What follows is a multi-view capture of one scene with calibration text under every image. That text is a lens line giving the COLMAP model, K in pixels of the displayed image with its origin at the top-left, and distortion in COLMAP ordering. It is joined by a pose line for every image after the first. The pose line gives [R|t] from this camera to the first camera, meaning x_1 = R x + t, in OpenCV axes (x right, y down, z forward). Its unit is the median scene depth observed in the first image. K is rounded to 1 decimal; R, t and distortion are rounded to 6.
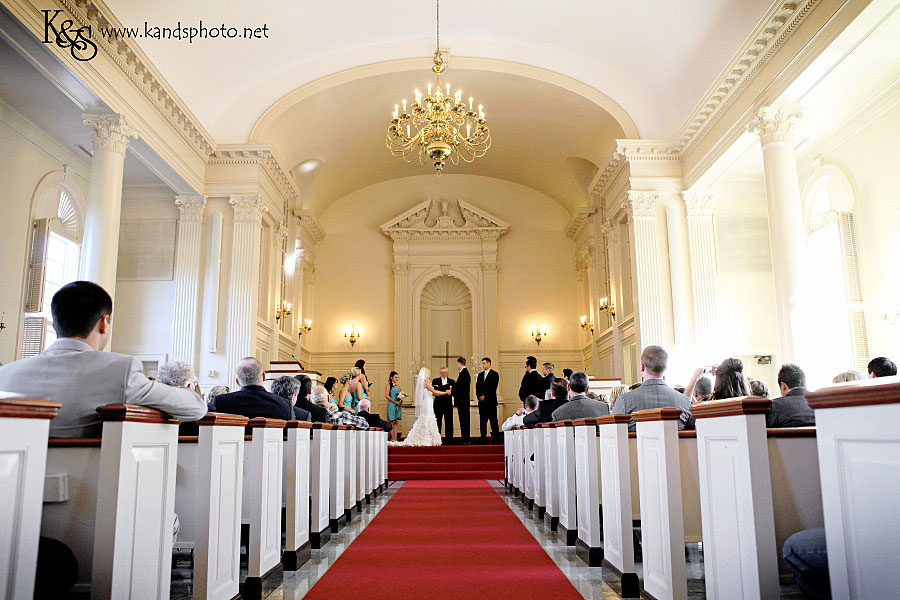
lens RADIAL K [[734.8, 0, 450.0], [0, 734.8, 300.0], [0, 0, 1]] dist [-0.050287, 0.005617]
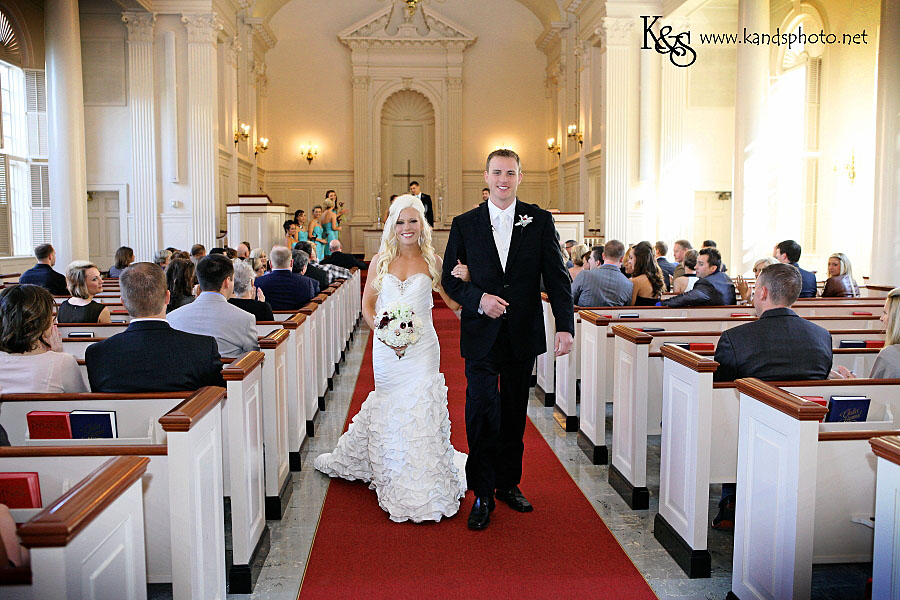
lens RADIAL K [[822.1, 0, 450.0], [0, 822.1, 300.0], [0, 0, 1]] dist [-0.004241, -0.005576]
pose [[0.998105, 0.001033, 0.061523, -0.018527], [-0.016914, 0.965950, 0.258174, -0.051273], [-0.059162, -0.258725, 0.964137, -0.097507]]
